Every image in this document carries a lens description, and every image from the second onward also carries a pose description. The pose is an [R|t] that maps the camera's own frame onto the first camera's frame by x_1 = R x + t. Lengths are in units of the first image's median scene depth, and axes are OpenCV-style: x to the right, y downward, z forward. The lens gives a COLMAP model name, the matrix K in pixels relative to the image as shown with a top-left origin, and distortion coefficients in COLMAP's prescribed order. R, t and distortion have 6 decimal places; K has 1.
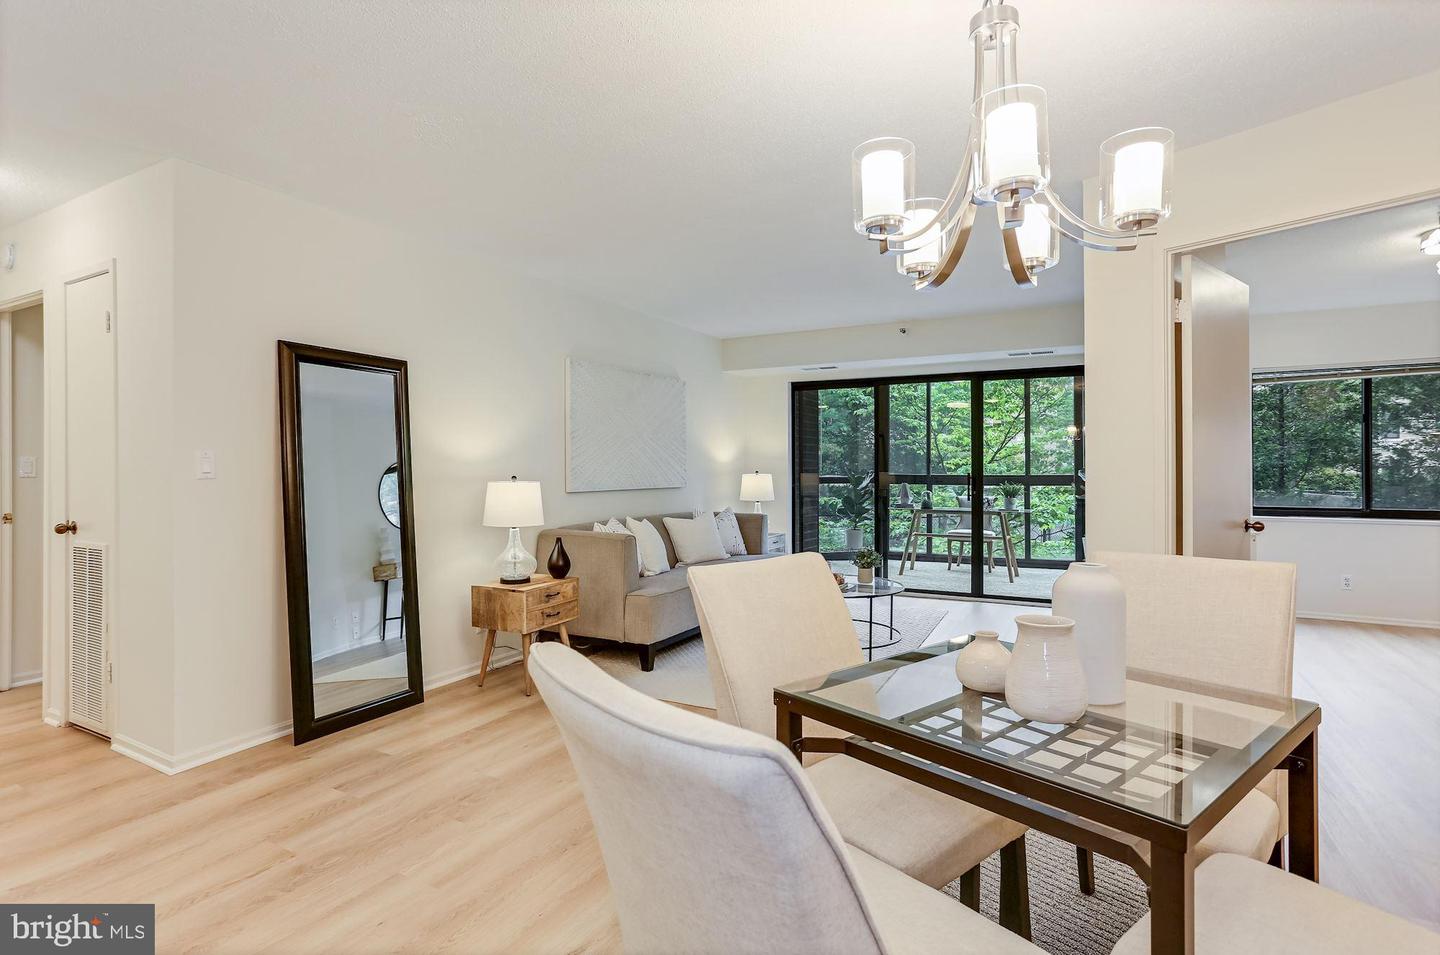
lens RADIAL K [[717.4, 0, 716.4], [0, 717.4, 473.4], [0, 0, 1]] dist [-0.043713, 0.033944]
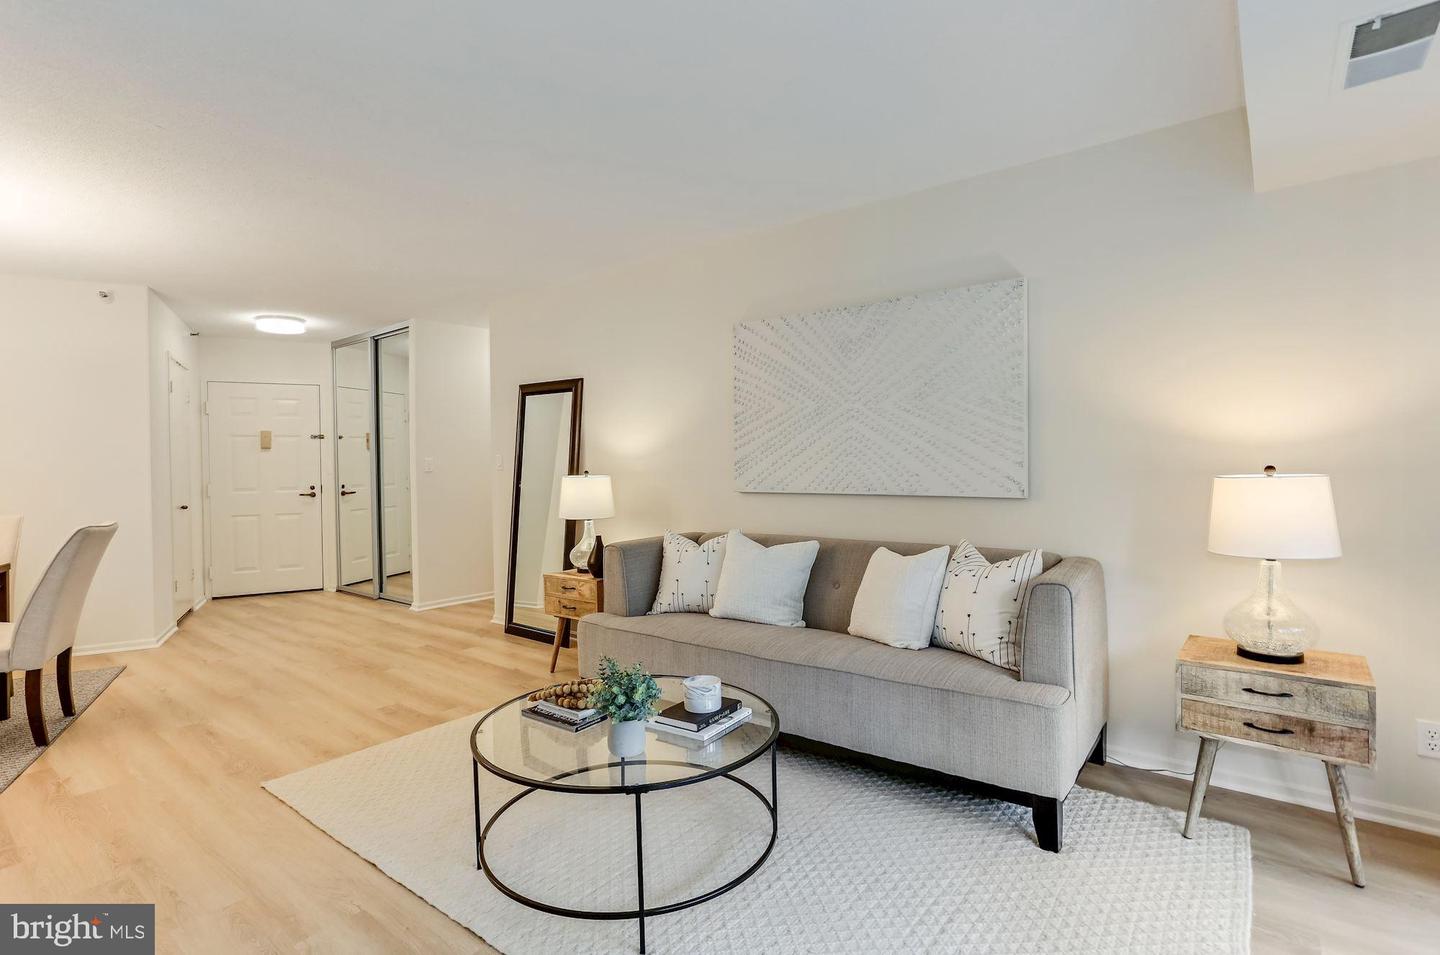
lens RADIAL K [[708.7, 0, 720.0], [0, 708.7, 477.5], [0, 0, 1]] dist [-0.064902, 0.043609]
pose [[-0.176971, 0.027808, -0.983823, 0.387605], [0.006012, 0.999613, 0.027173, -0.007407], [0.984198, -0.001106, -0.177070, 0.750602]]
